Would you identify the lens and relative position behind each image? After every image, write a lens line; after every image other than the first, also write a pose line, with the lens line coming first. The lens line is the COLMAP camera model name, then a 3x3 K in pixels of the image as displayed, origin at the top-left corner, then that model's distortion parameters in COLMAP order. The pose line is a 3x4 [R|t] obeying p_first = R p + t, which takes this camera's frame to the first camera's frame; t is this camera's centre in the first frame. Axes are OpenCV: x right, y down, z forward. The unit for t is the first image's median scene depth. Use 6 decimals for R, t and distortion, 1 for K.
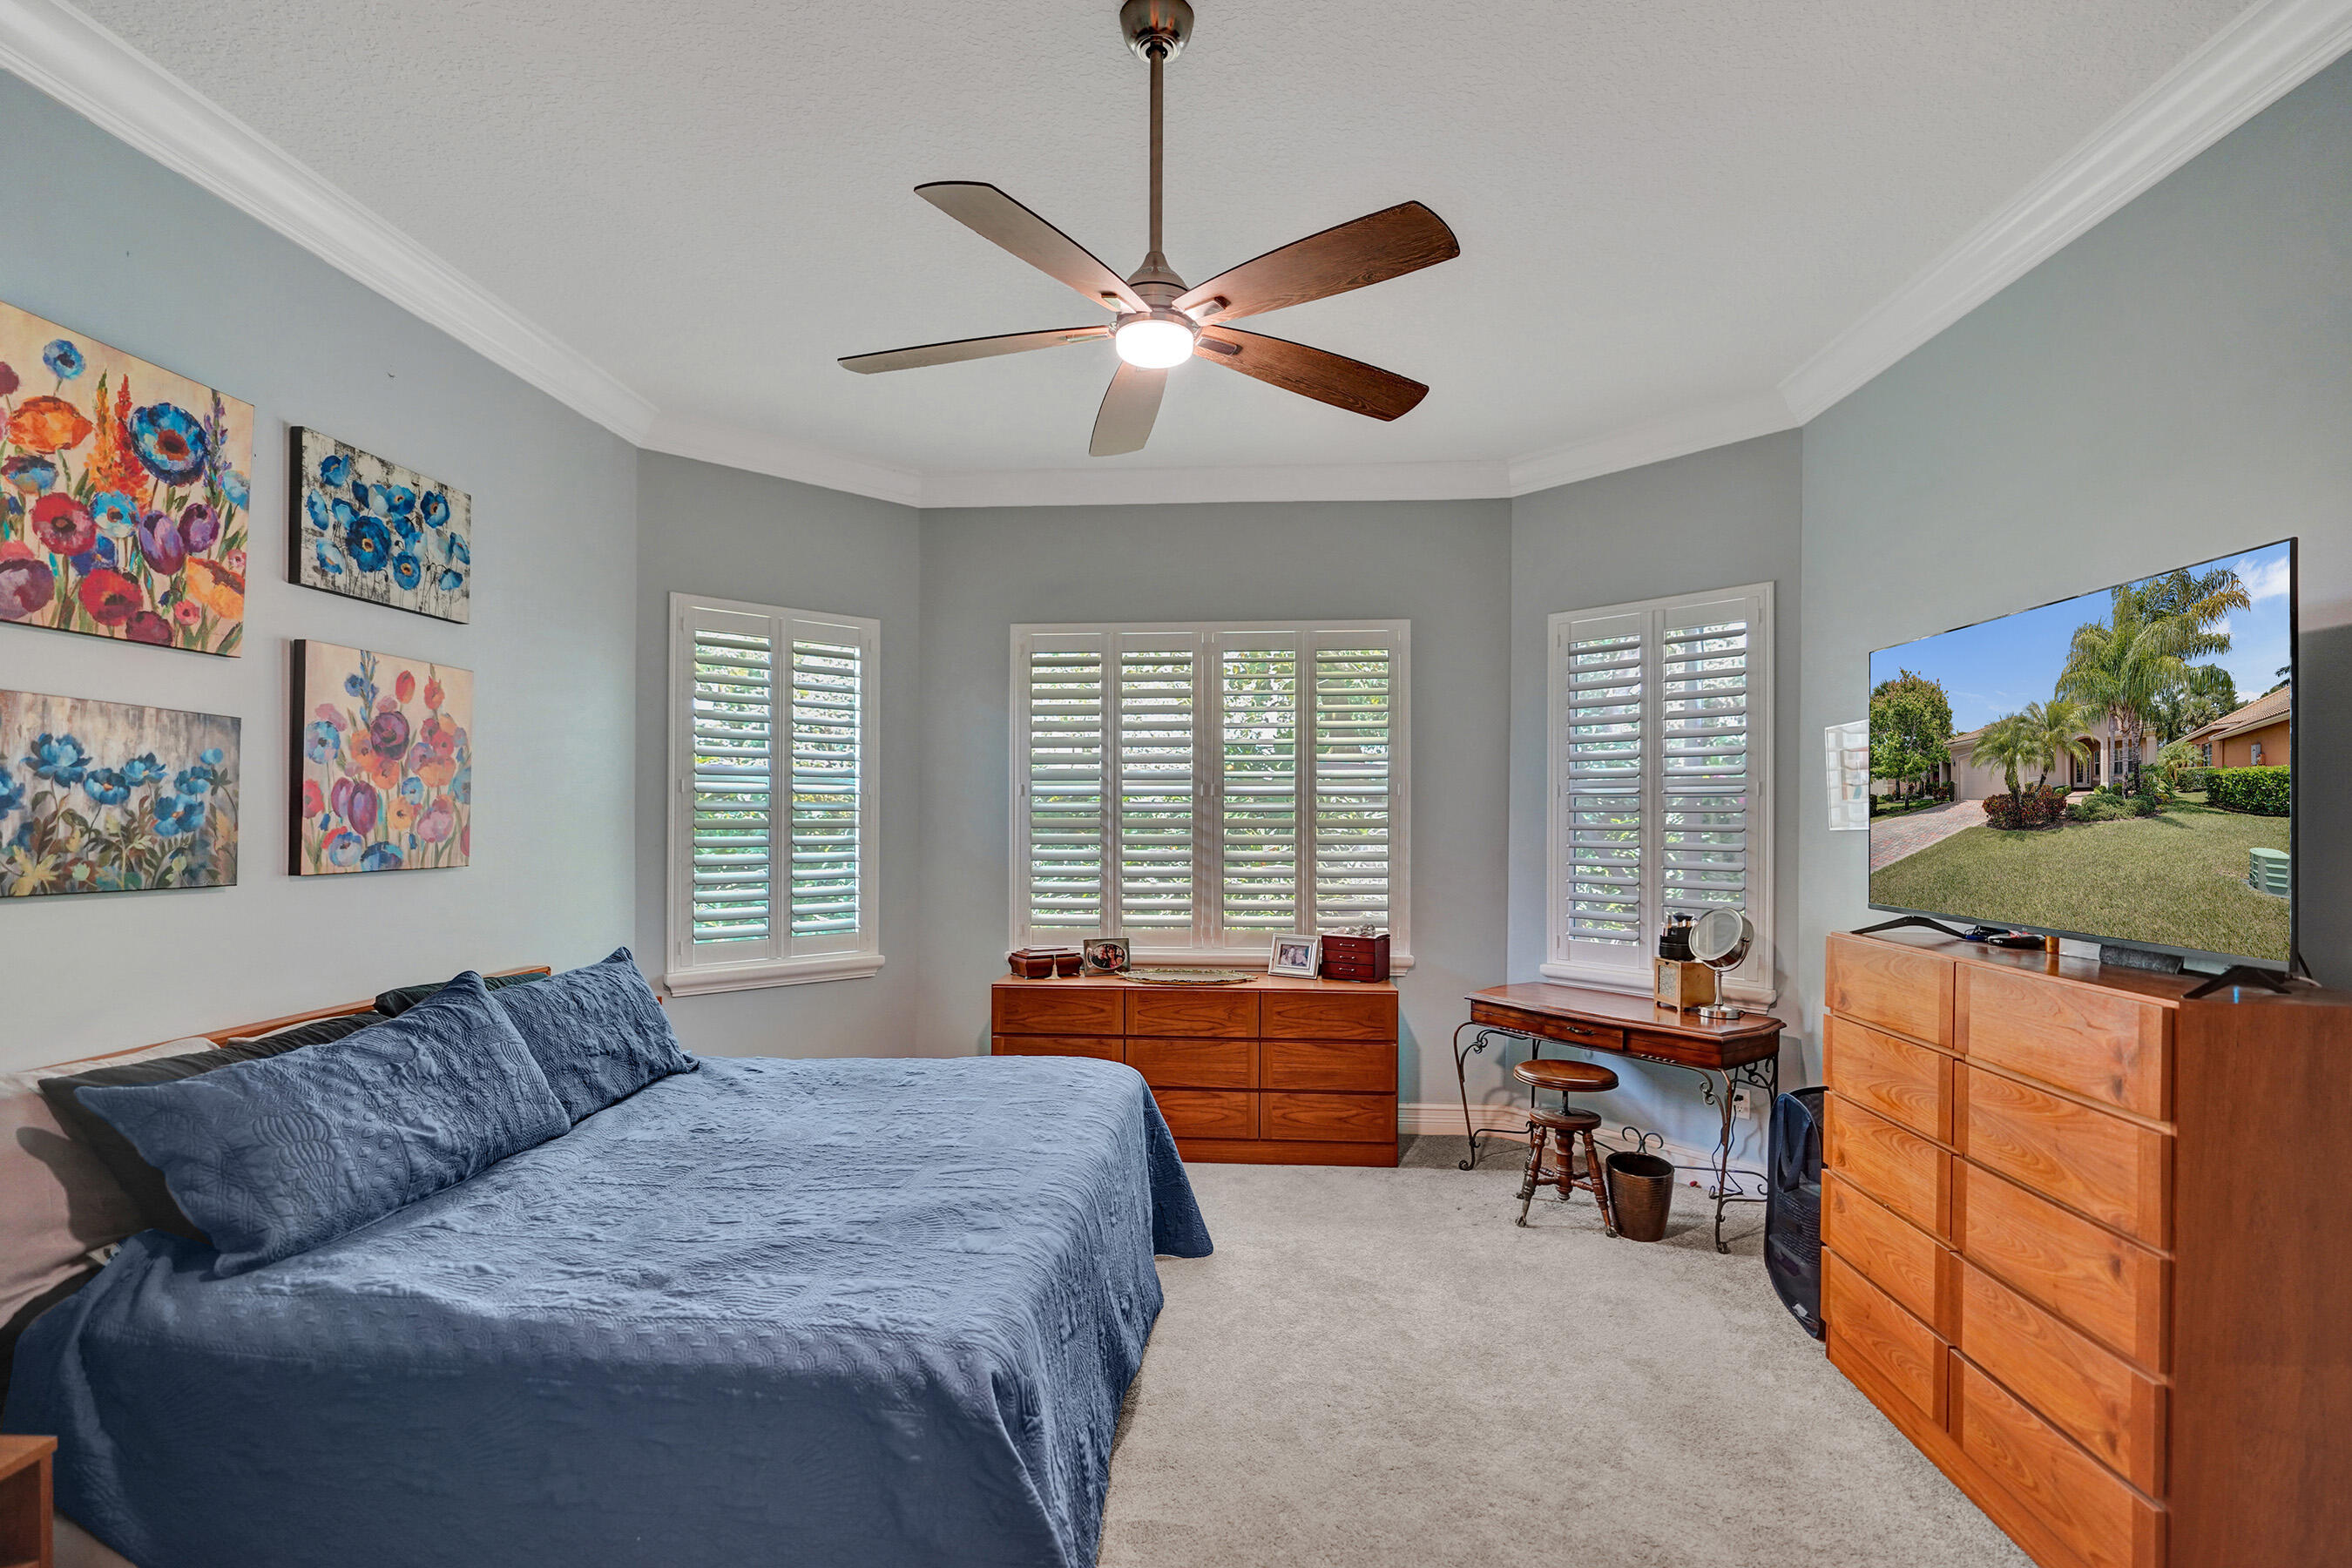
lens RADIAL K [[1117.7, 0, 1150.6], [0, 1117.7, 803.7], [0, 0, 1]] dist [-0.001304, 0.000072]
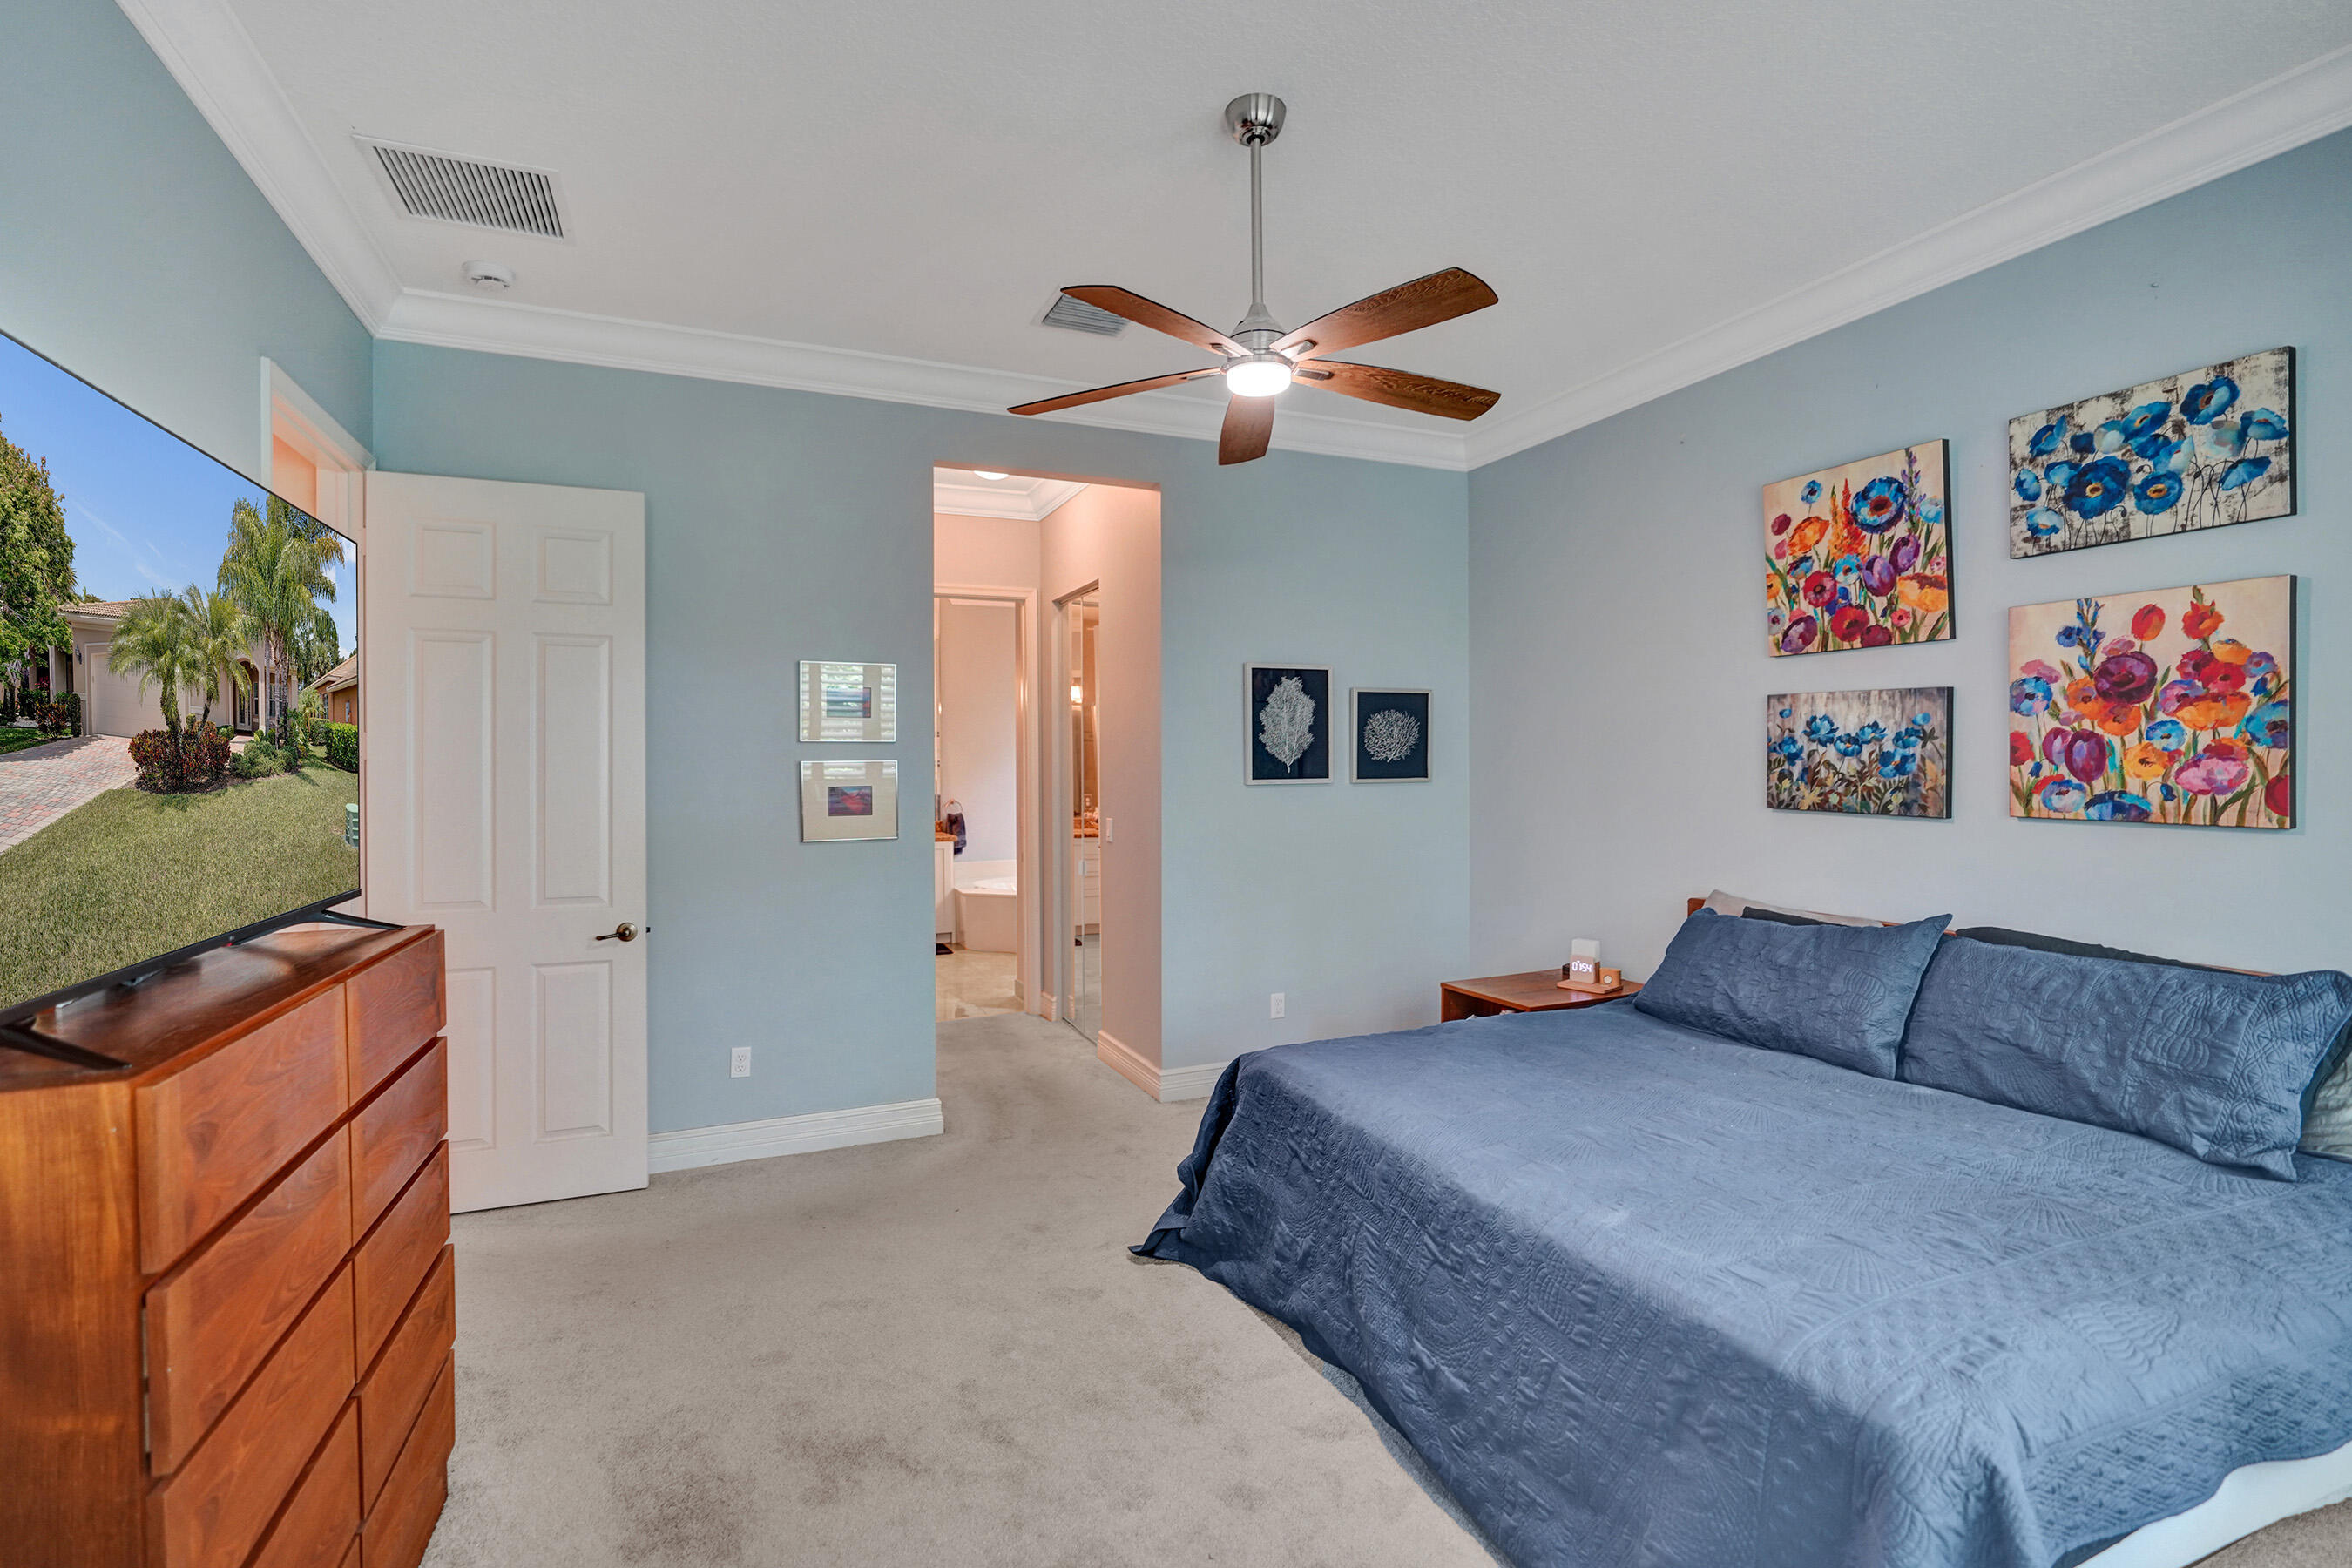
lens RADIAL K [[1024.9, 0, 1103.0], [0, 1024.9, 774.7], [0, 0, 1]] dist [-0.000054, -0.000224]
pose [[-0.909125, 0.006161, -0.416479, 0.557412], [0.006555, 0.999978, 0.000484, 0.016797], [0.416472, -0.002290, -0.909145, 1.701936]]
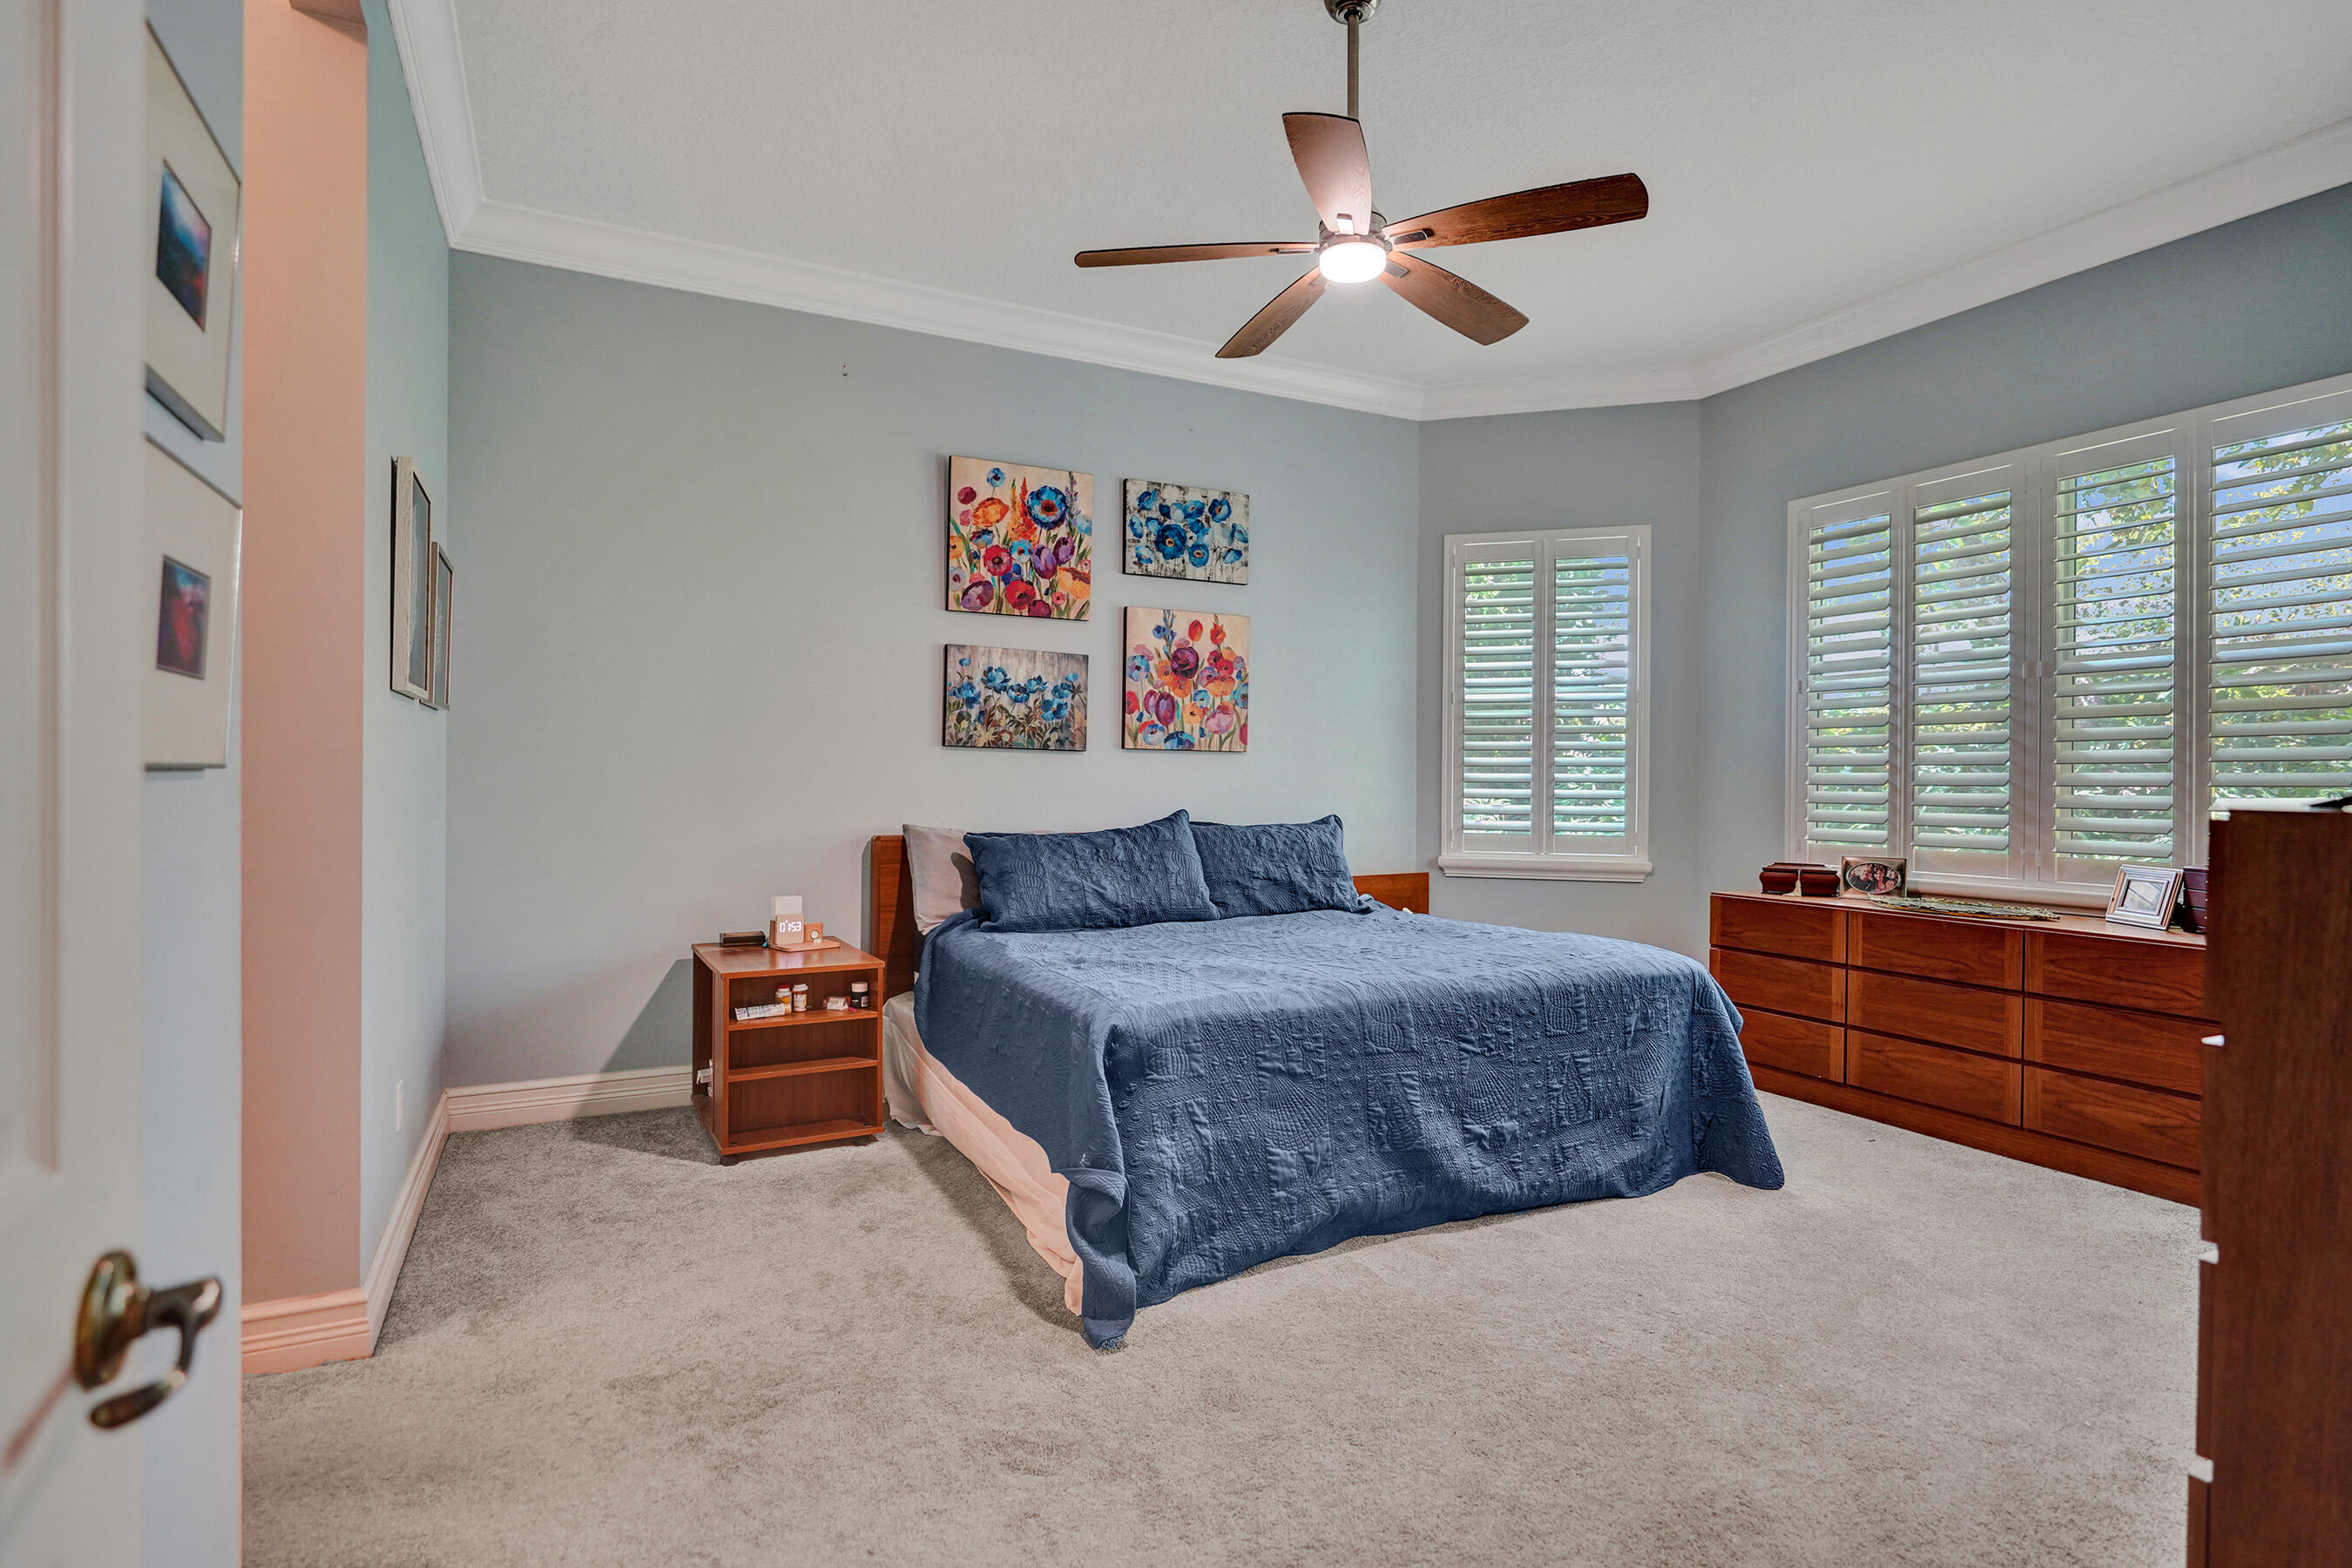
lens RADIAL K [[1182.4, 0, 1137.2], [0, 1182.4, 780.9], [0, 0, 1]] dist [-0.001447, 0.000149]
pose [[0.489919, 0.003389, -0.871761, 0.855242], [-0.002783, 0.999993, 0.002323, 0.118183], [0.871764, 0.001288, 0.489925, 0.165572]]
